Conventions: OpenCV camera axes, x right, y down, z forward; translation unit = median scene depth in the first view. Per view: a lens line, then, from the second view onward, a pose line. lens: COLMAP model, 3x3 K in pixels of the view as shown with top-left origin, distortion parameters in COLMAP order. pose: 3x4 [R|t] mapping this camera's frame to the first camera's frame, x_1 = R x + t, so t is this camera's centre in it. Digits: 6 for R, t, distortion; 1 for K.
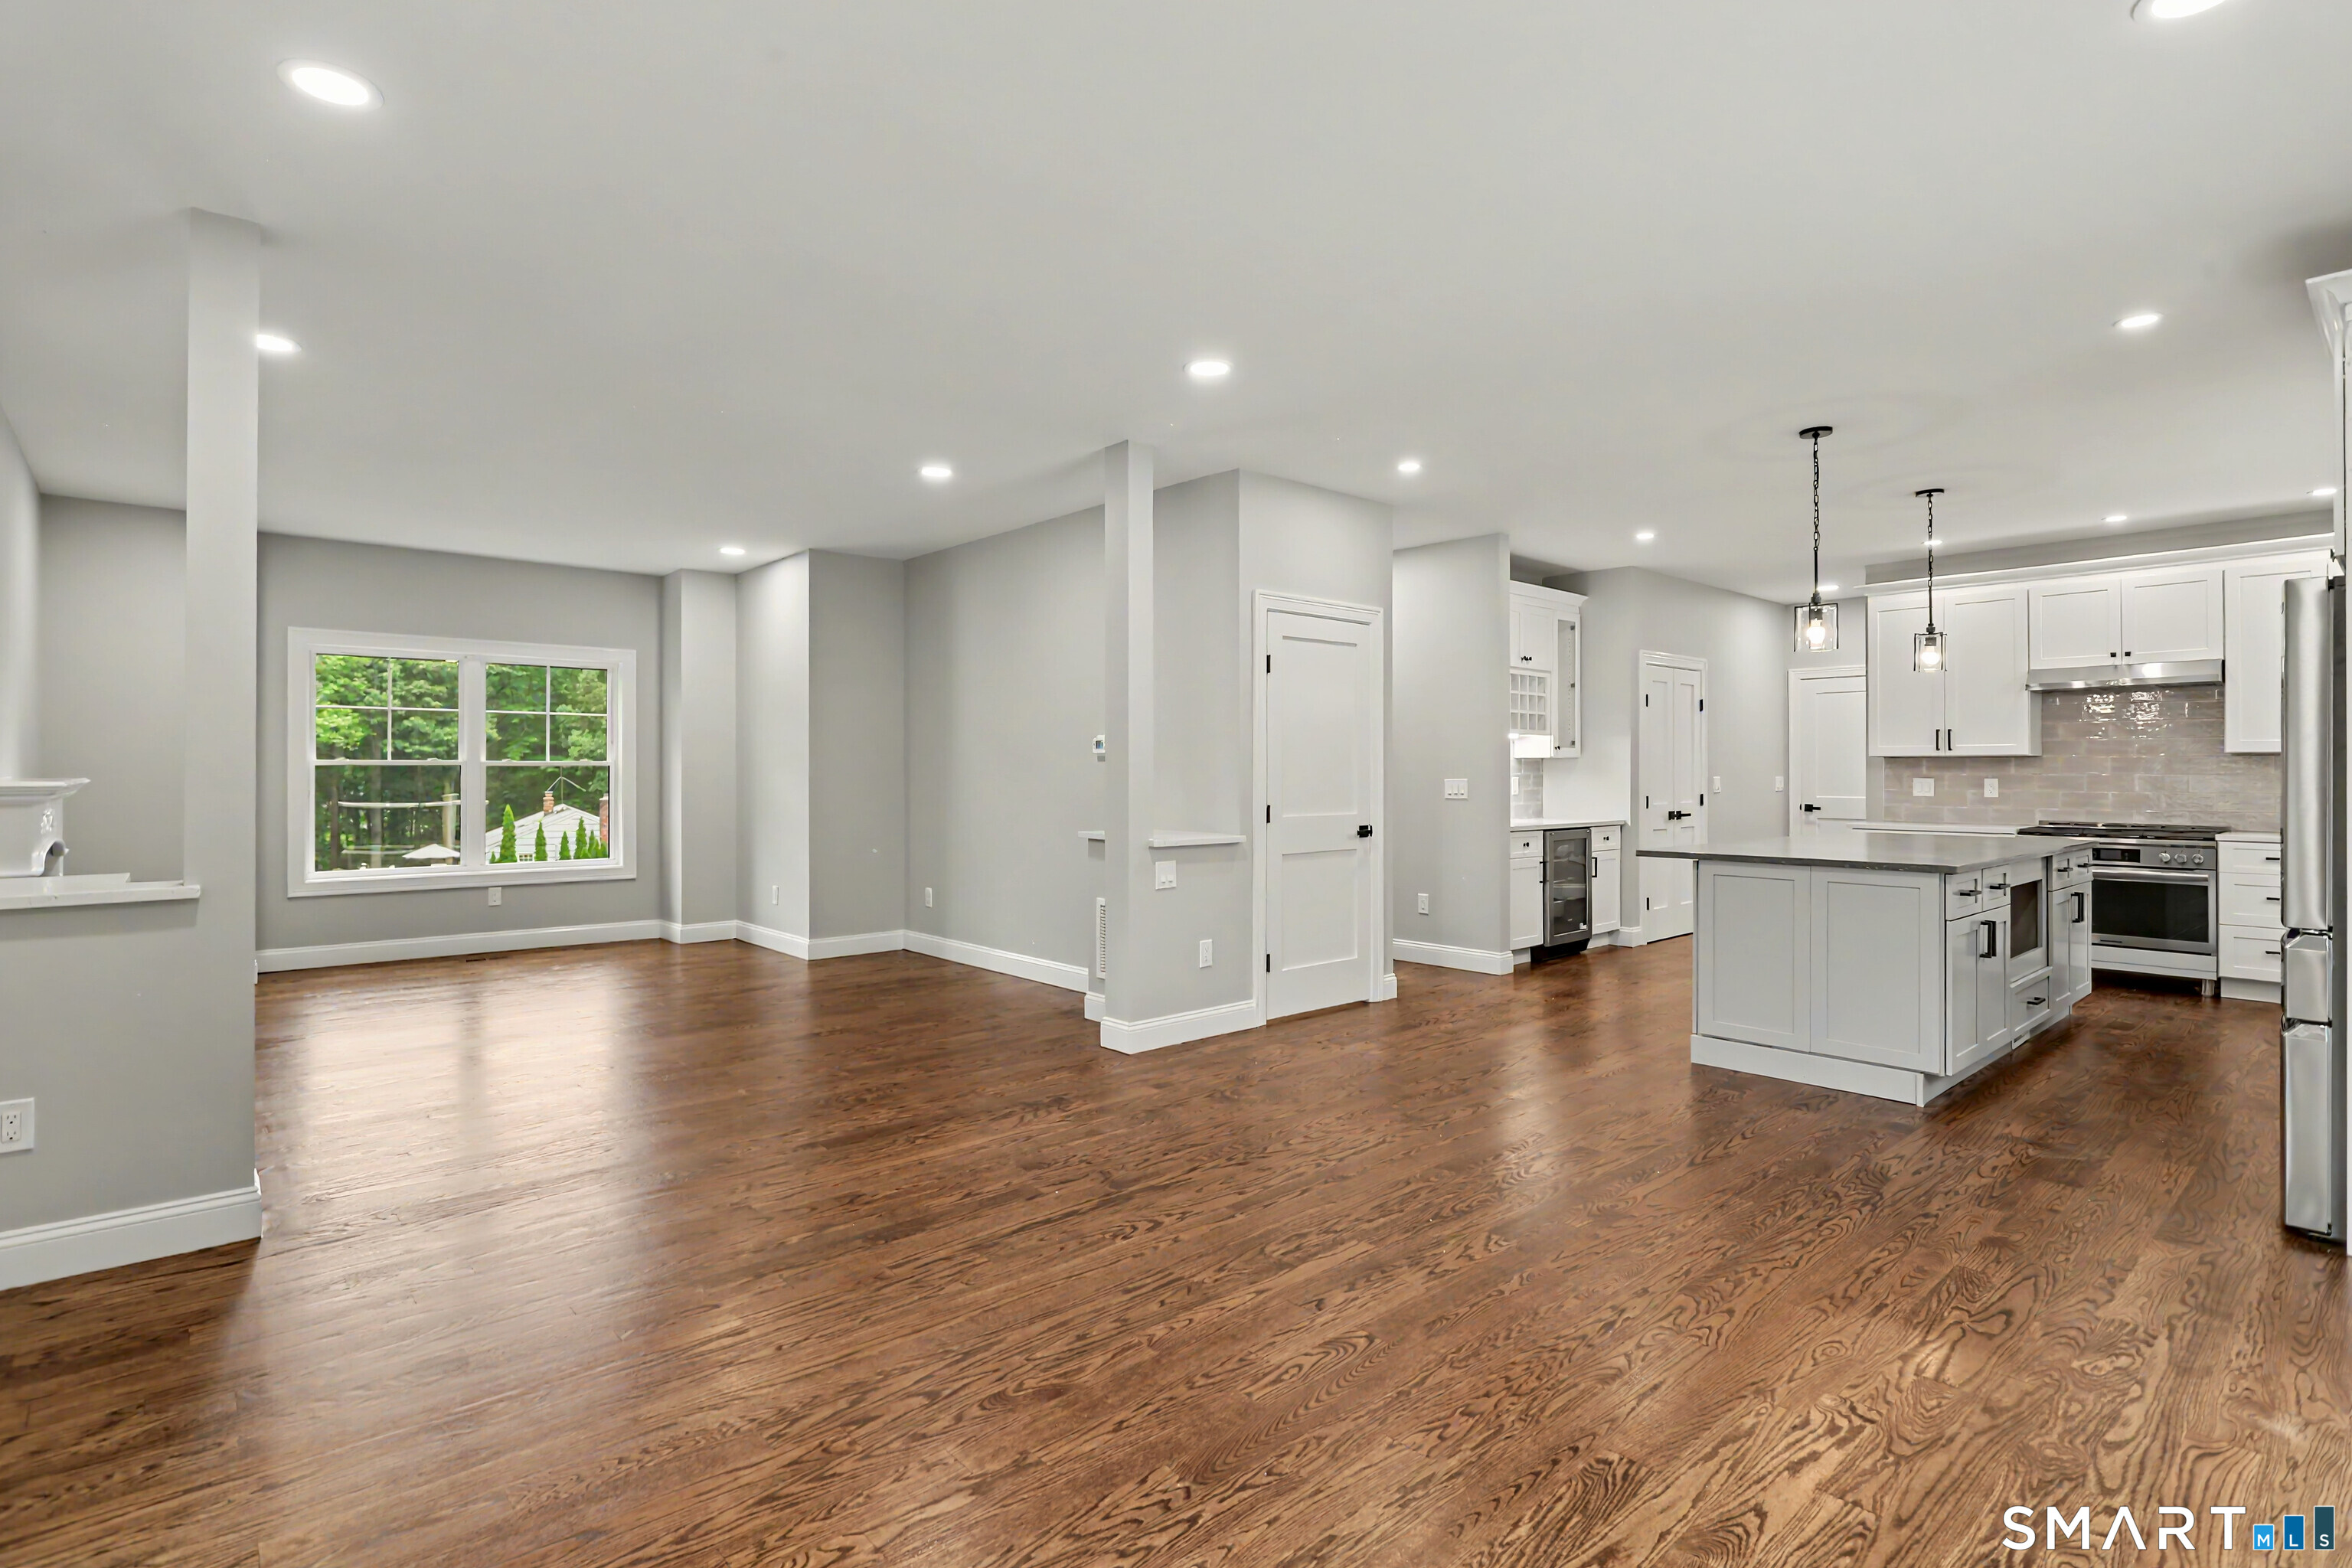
lens RADIAL K [[1141.1, 0, 1157.2], [0, 1141.1, 765.4], [0, 0, 1]] dist [-0.010365, 0.003069]
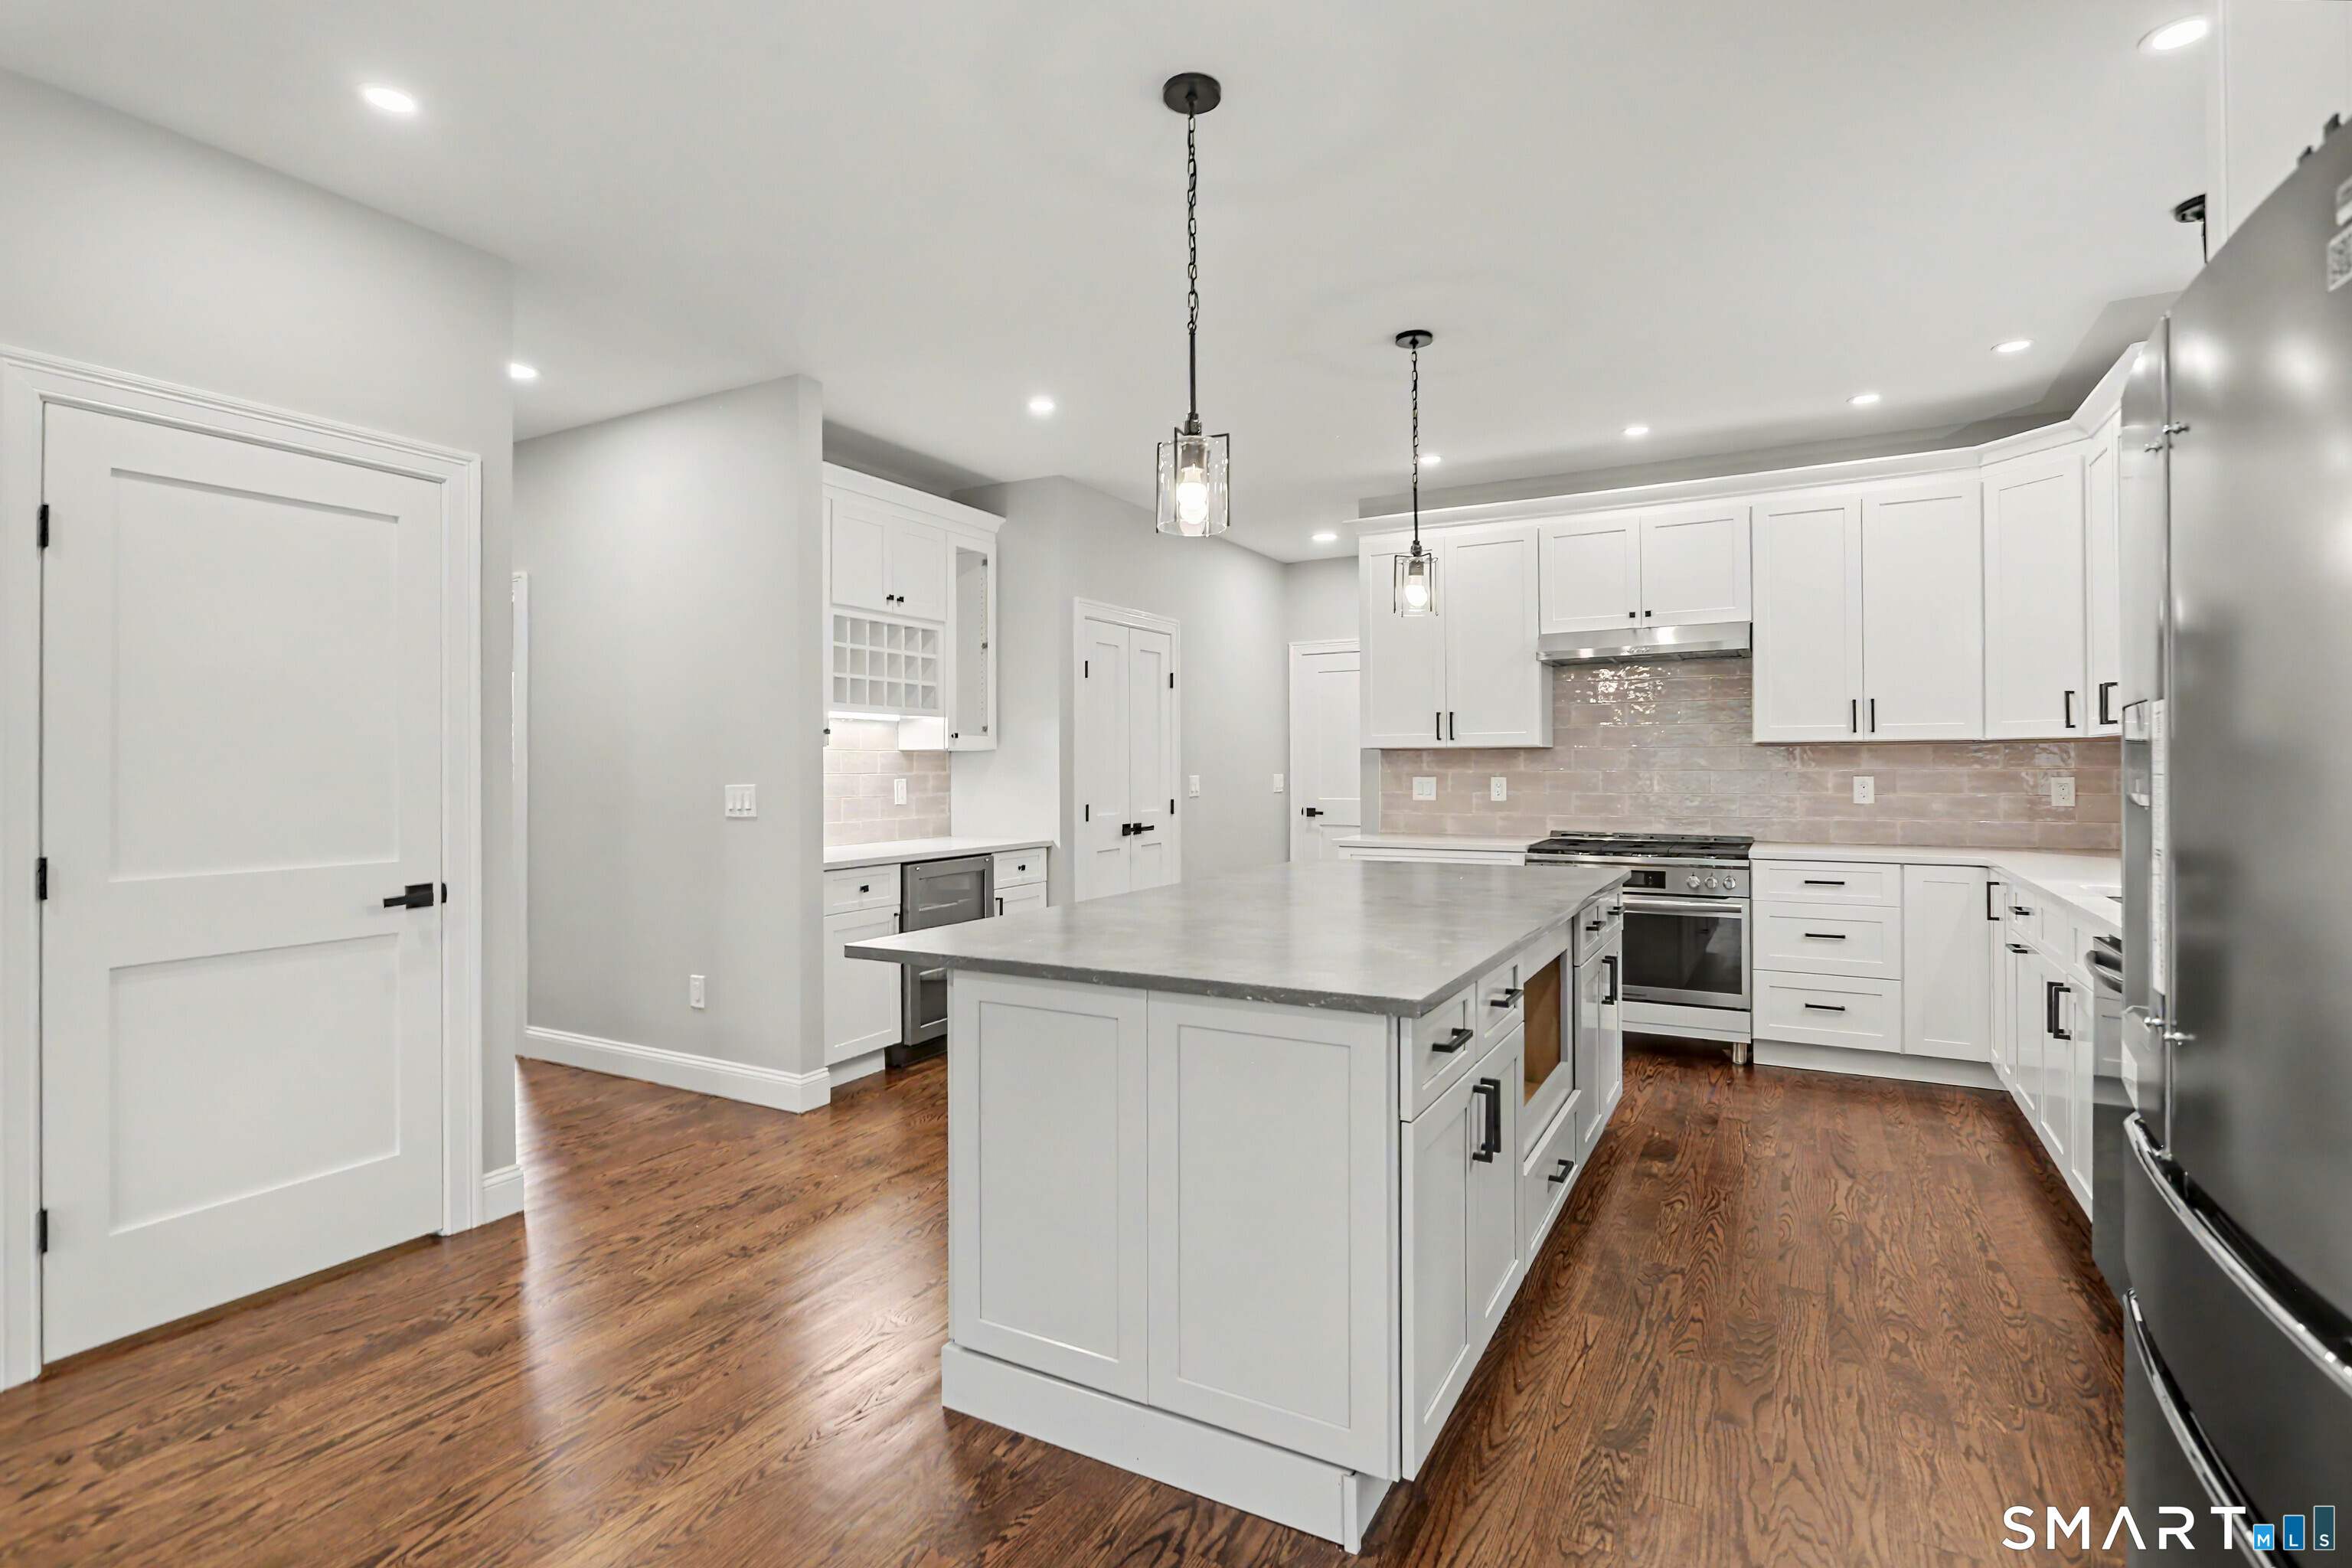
lens RADIAL K [[1141.1, 0, 1159.1], [0, 1141.1, 765.3], [0, 0, 1]] dist [-0.010365, 0.003069]
pose [[0.942663, -0.004125, 0.333720, 0.280345], [0.003058, 0.999988, 0.003723, 0.000216], [-0.333732, -0.002489, 0.942665, 0.375913]]
